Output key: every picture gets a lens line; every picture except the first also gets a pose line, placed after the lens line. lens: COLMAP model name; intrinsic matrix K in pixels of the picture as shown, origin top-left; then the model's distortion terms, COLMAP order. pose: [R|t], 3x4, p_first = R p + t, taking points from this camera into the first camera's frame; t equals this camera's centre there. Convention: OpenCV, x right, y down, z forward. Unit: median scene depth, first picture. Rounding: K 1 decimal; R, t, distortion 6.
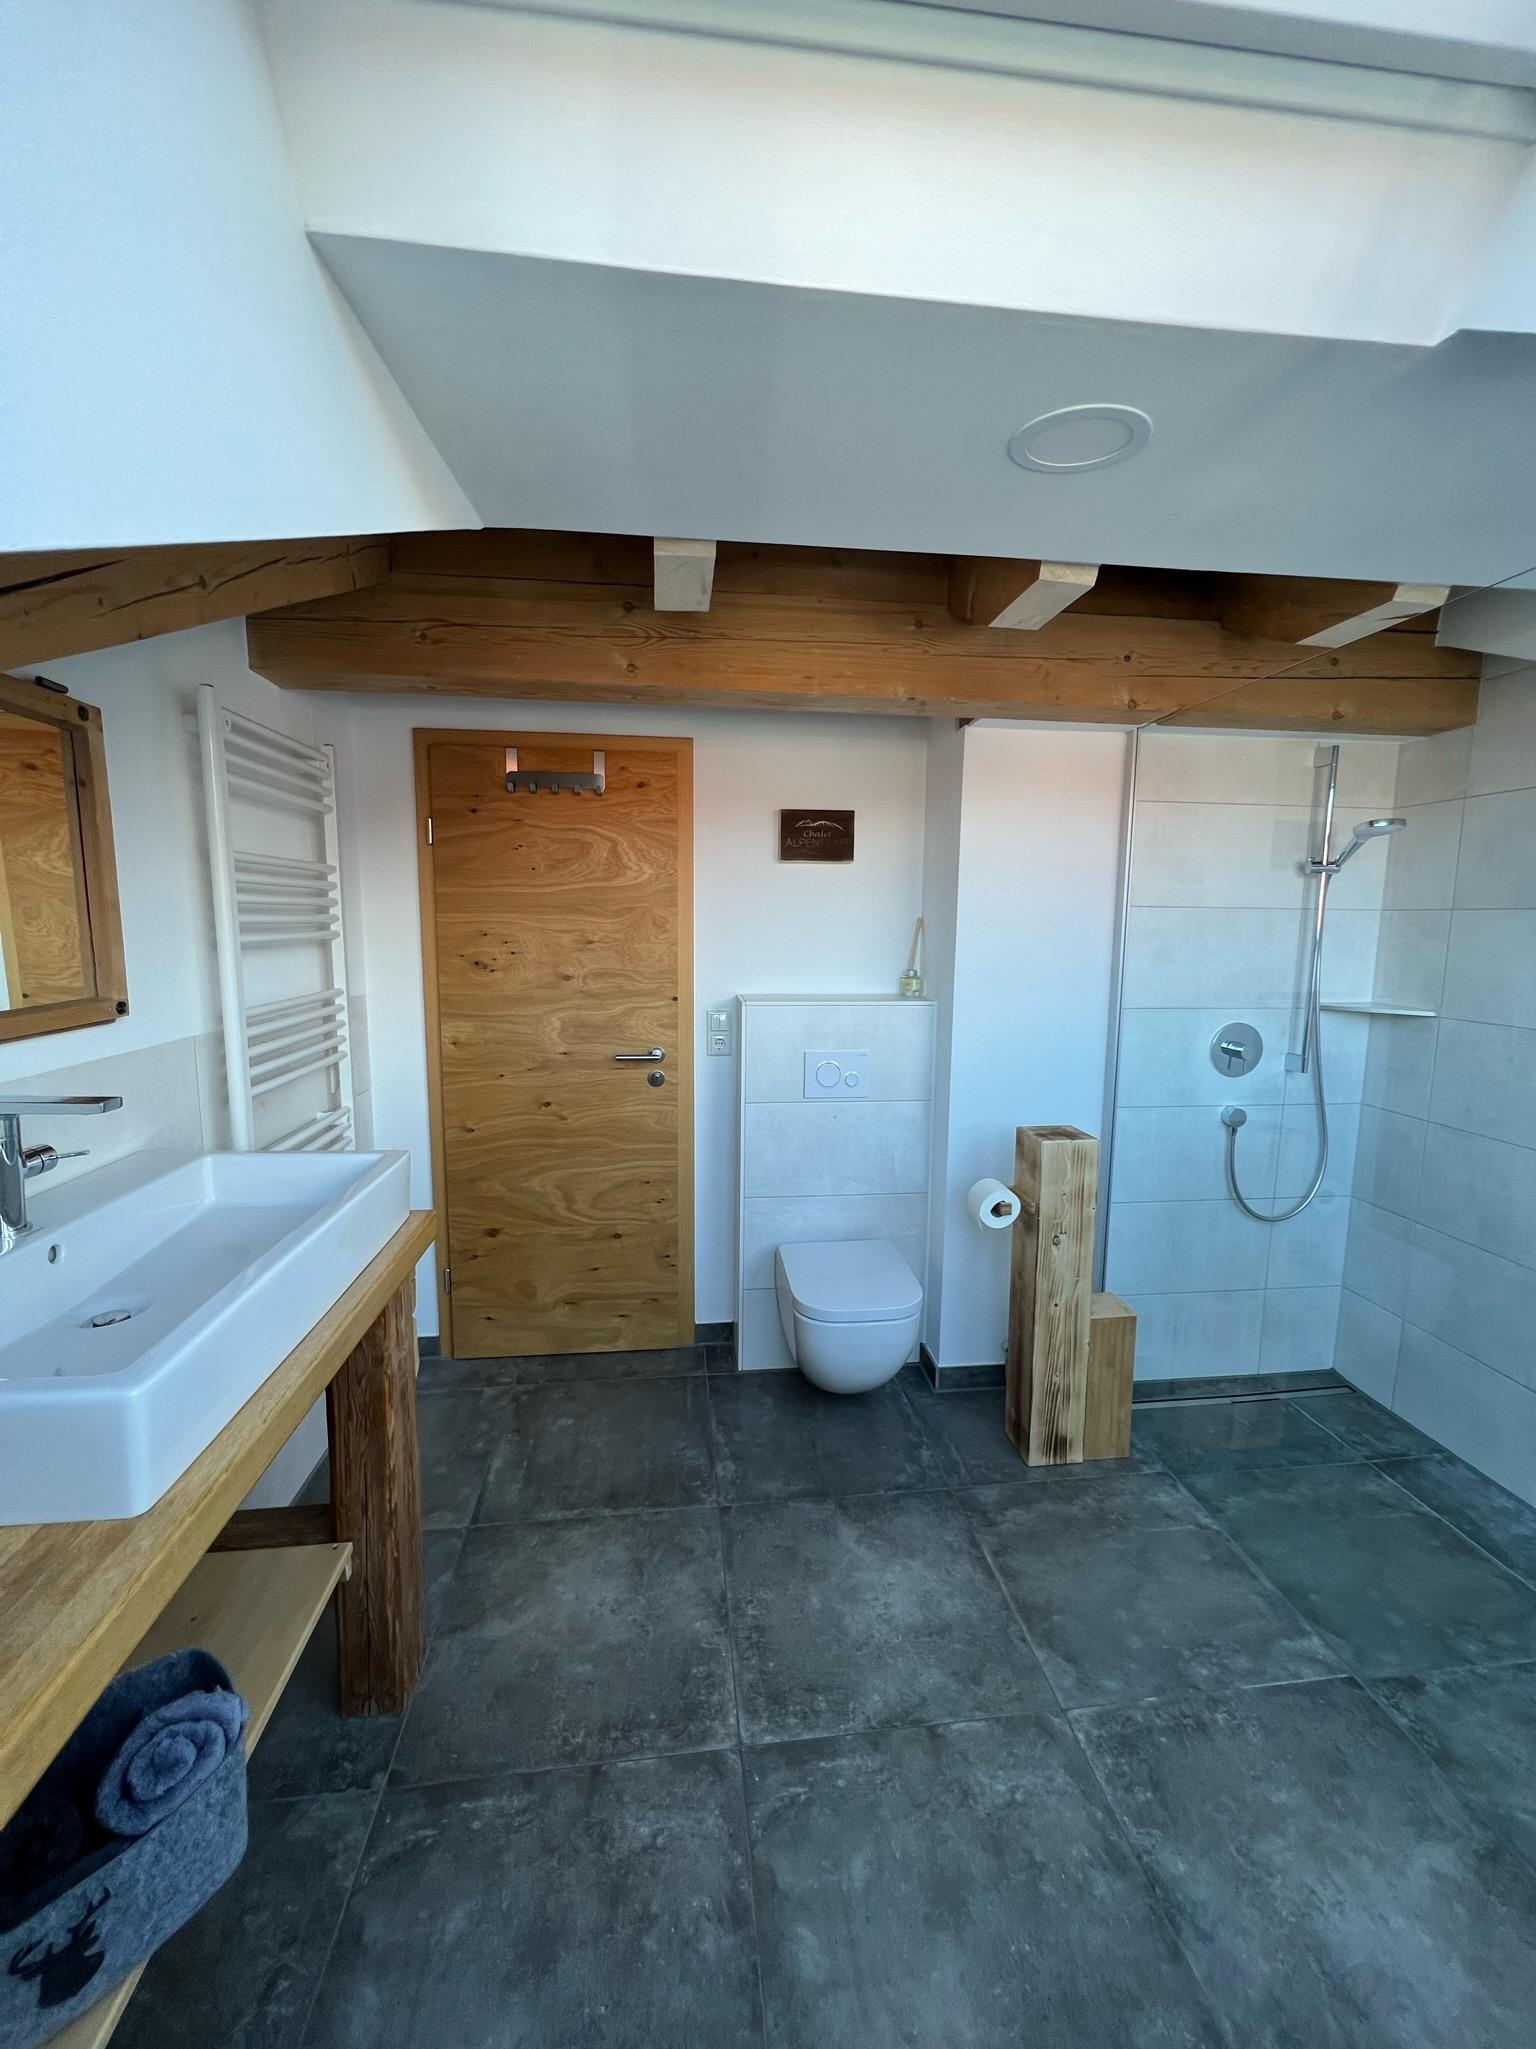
lens RADIAL K [[820.5, 0, 767.8], [0, 820.5, 1021.5], [0, 0, 1]] dist [0.000169, -0.000283]
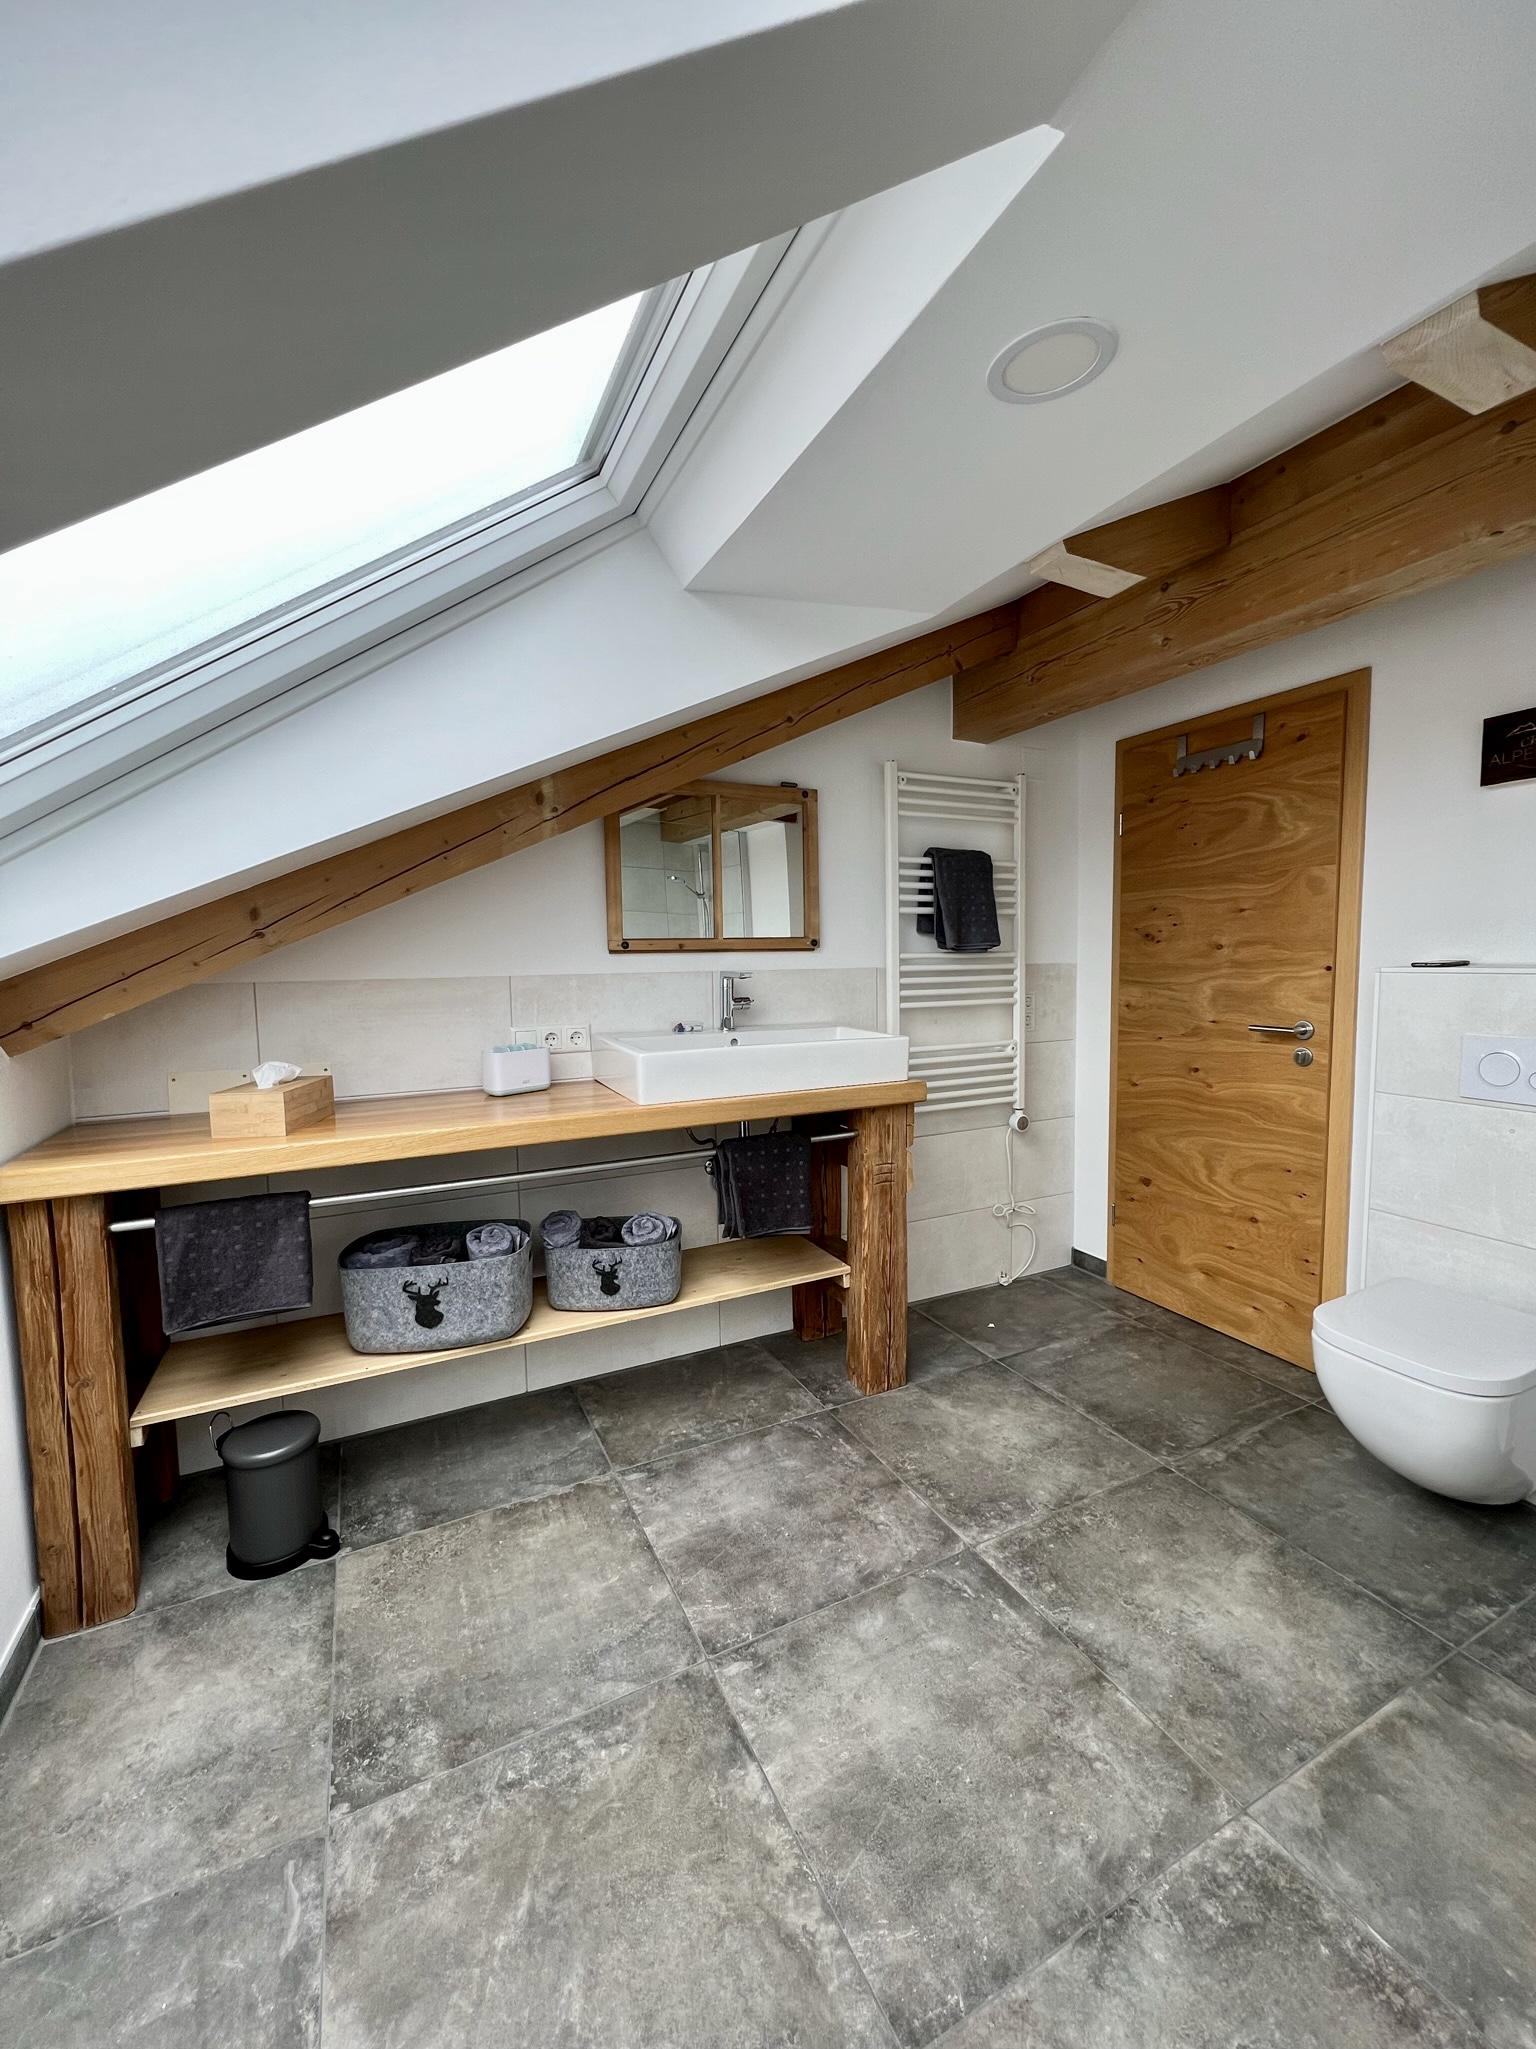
lens RADIAL K [[817.4, 0, 765.7], [0, 817.4, 1024.1], [0, 0, 1]] dist [-0.001899, -0.000101]
pose [[0.327364, 0.062806, -0.942809, 0.644366], [-0.098583, 0.994613, 0.032027, 0.078578], [0.939742, 0.082461, 0.331792, 0.176554]]
